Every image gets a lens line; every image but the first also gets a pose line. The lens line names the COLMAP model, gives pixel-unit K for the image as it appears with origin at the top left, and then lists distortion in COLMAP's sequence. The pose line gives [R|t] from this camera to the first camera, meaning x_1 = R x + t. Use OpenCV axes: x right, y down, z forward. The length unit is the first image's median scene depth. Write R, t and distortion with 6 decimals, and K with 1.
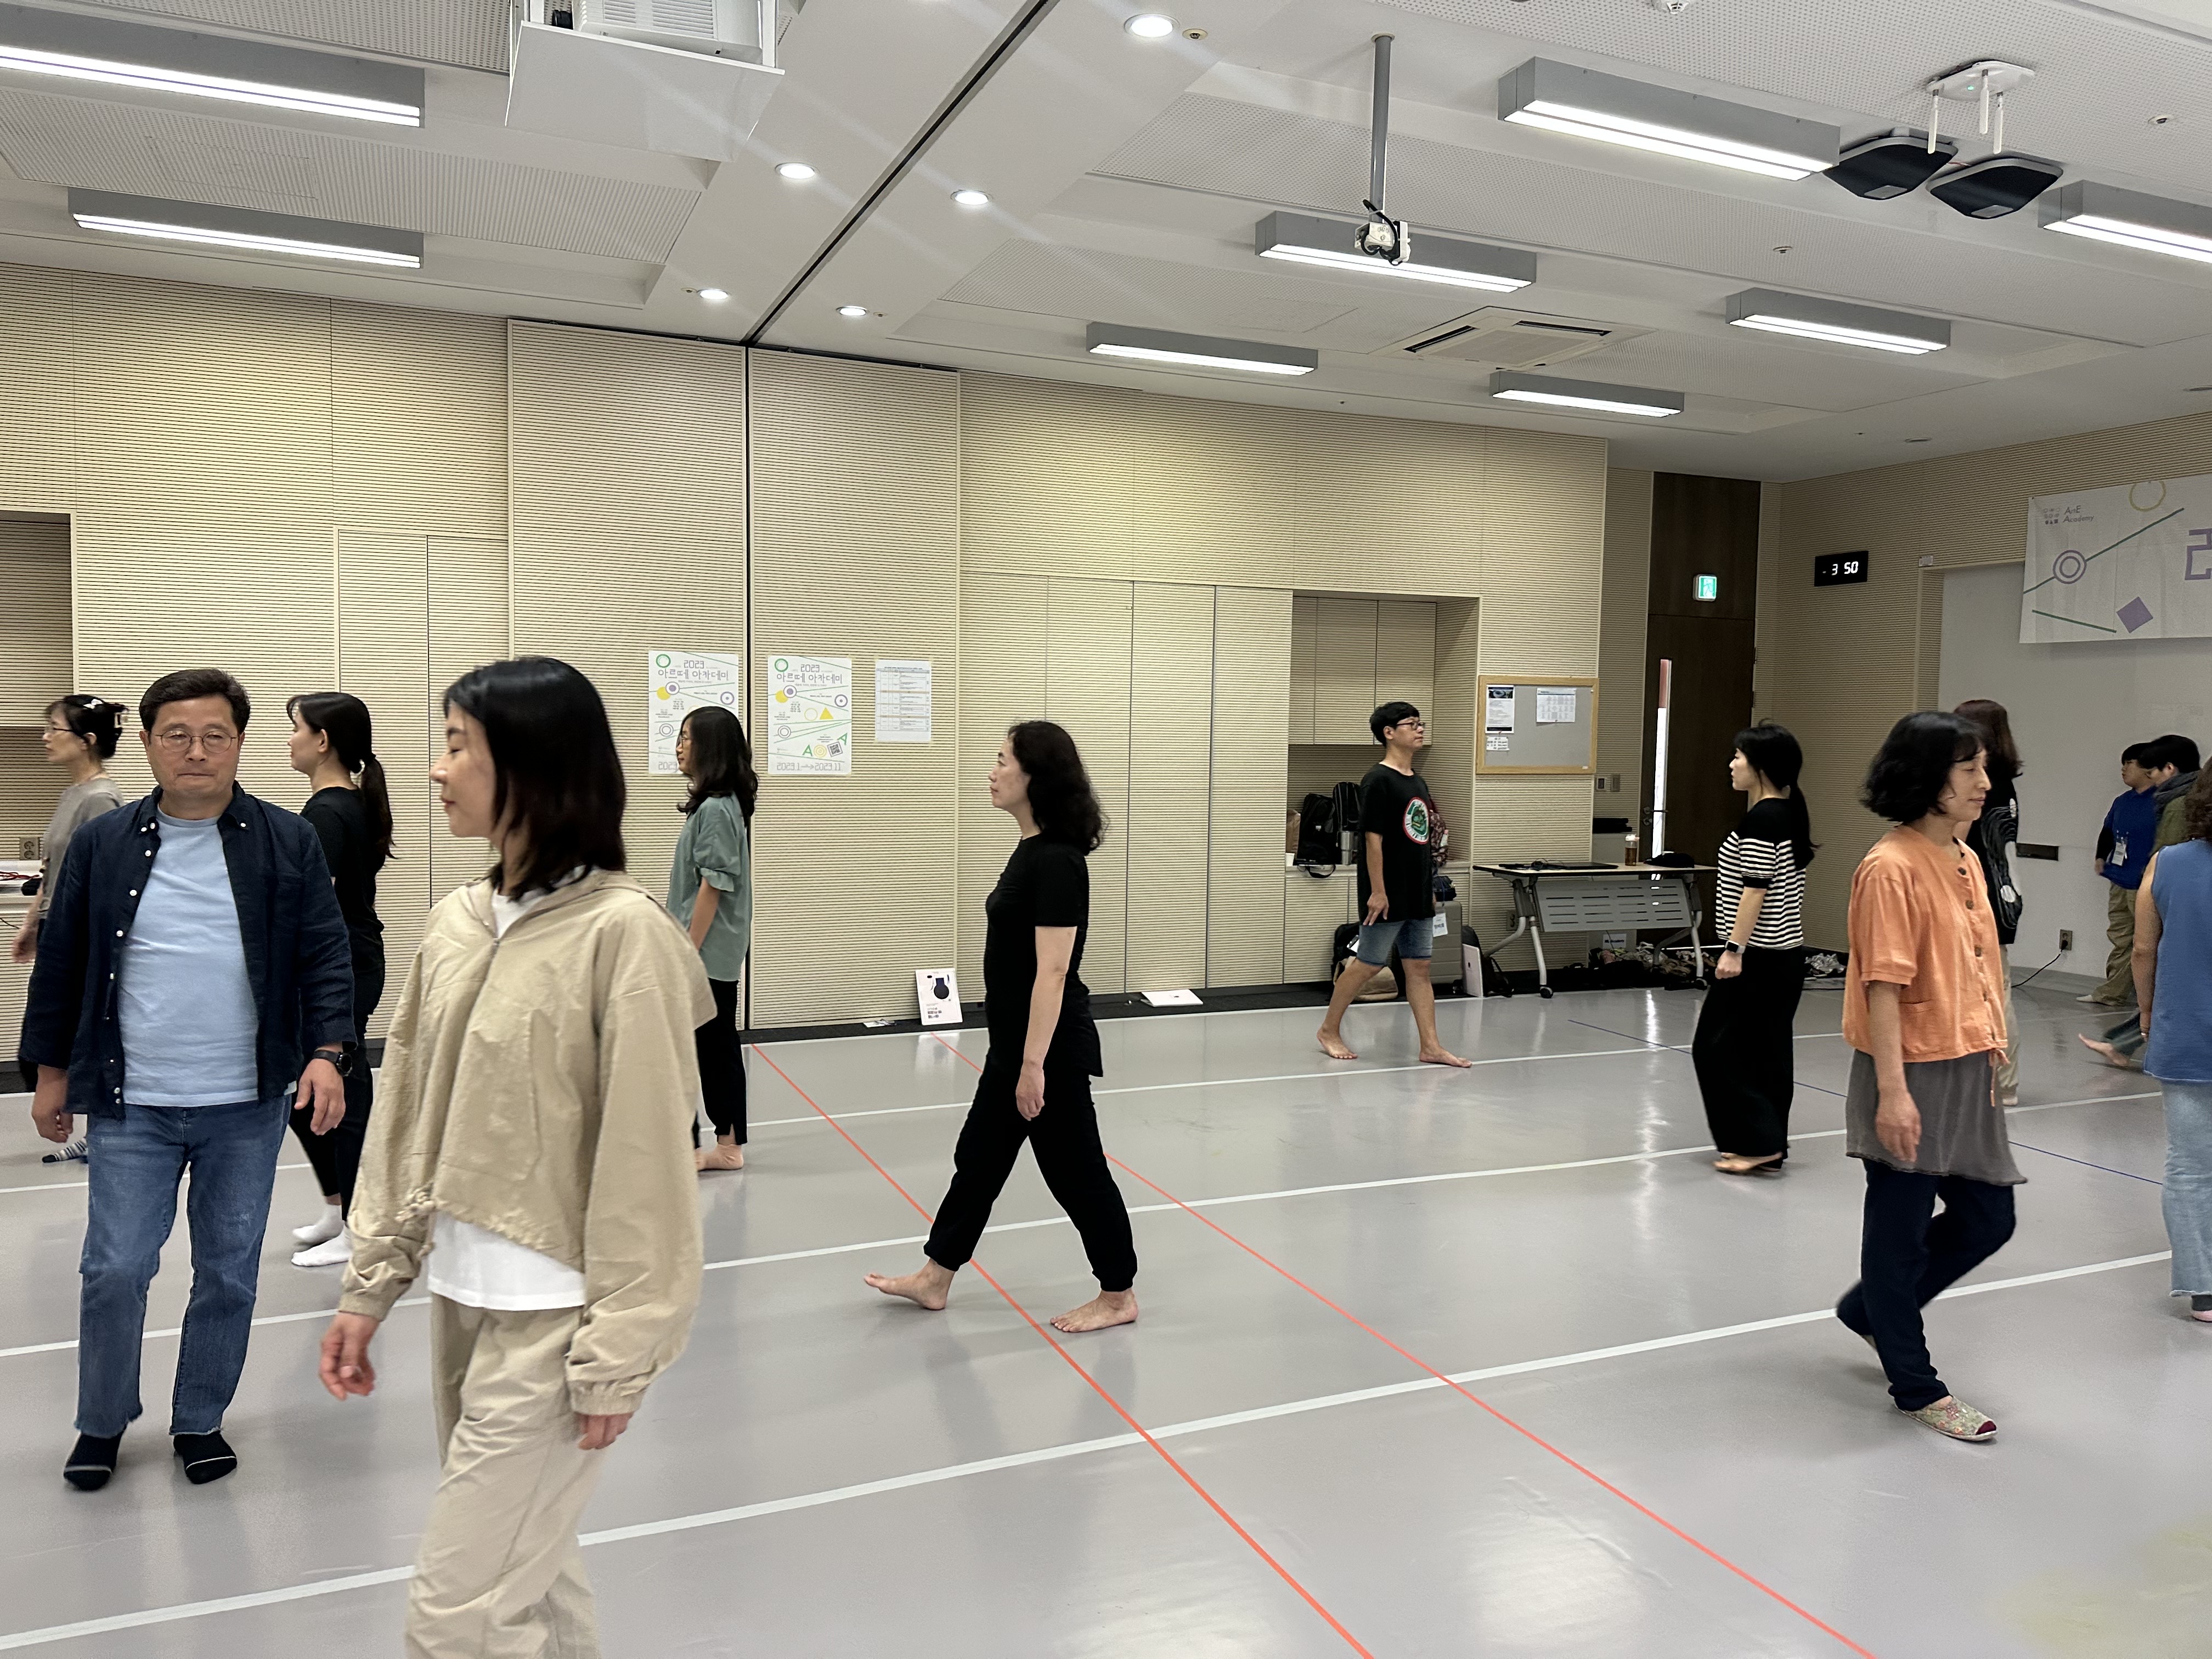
lens RADIAL K [[1552.2, 0, 1106.0], [0, 1552.2, 829.5], [0, 0, 1]] dist [0.136642, -0.217702]
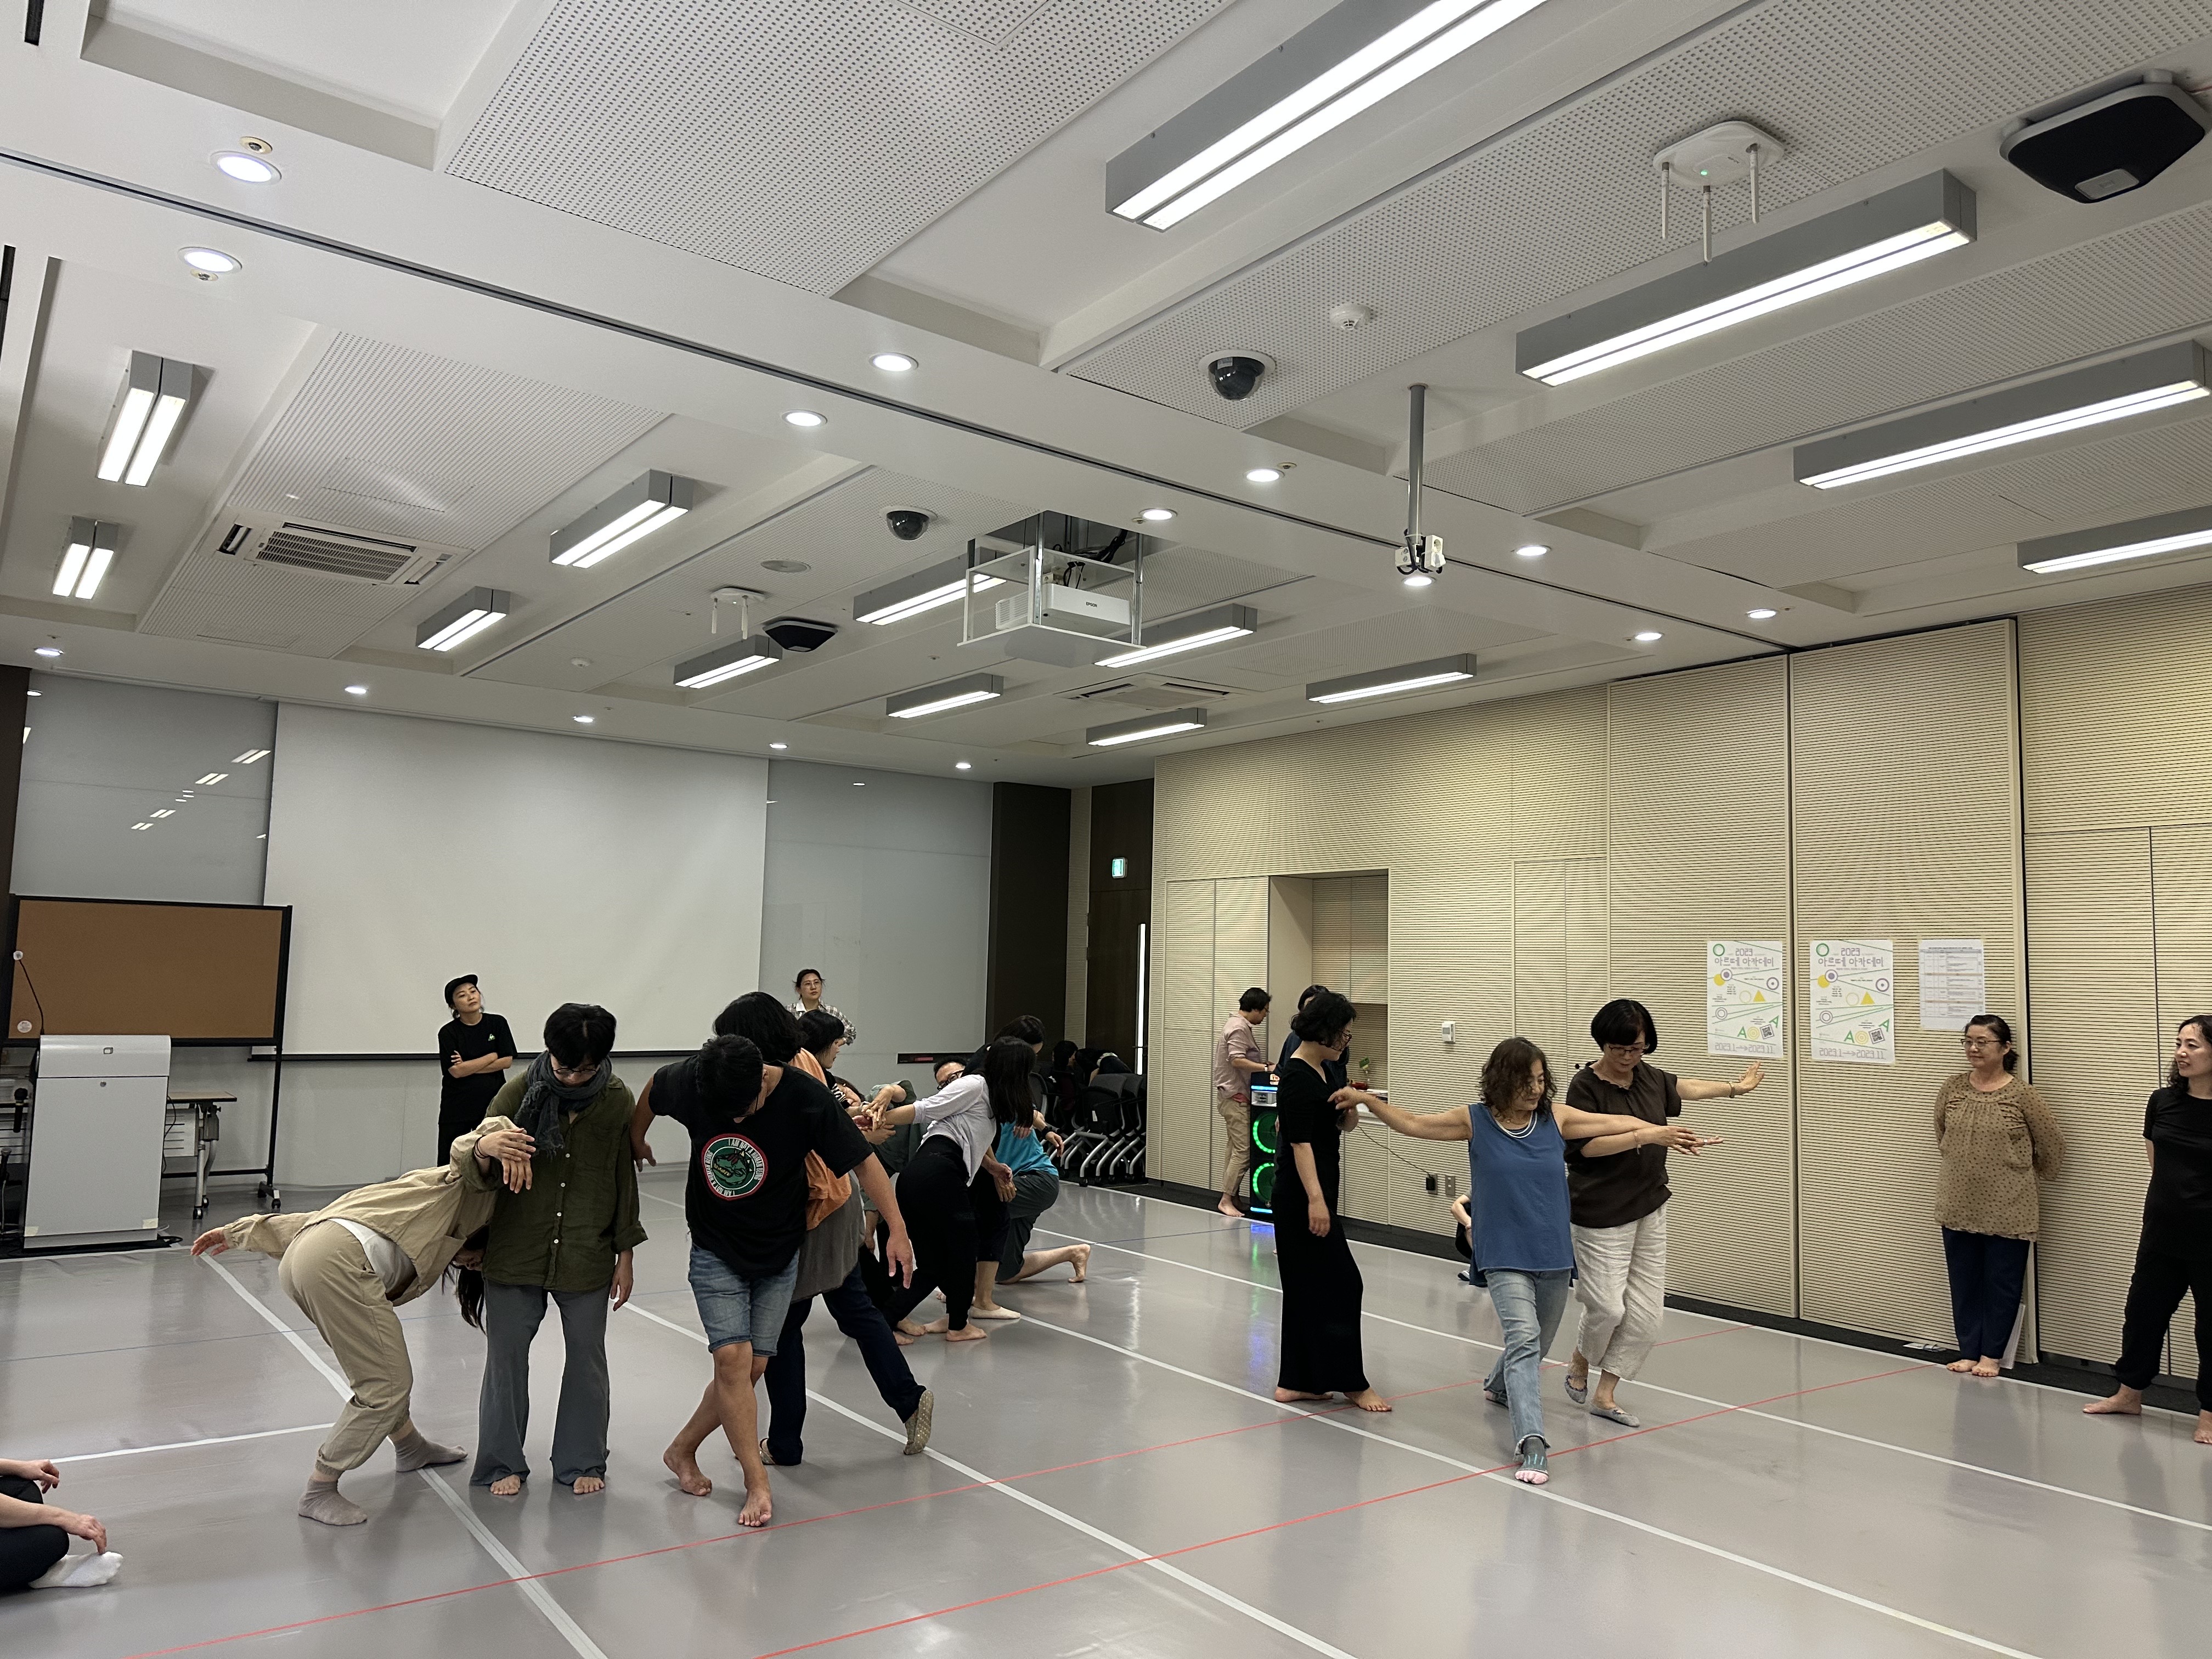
lens RADIAL K [[1552.2, 0, 1106.0], [0, 1552.2, 829.5], [0, 0, 1]] dist [0.136642, -0.217702]
pose [[0.228102, -0.107669, -0.967666, 0.679517], [-0.083237, 0.988072, -0.129561, -0.011857], [0.970073, 0.110099, 0.216419, 0.326663]]
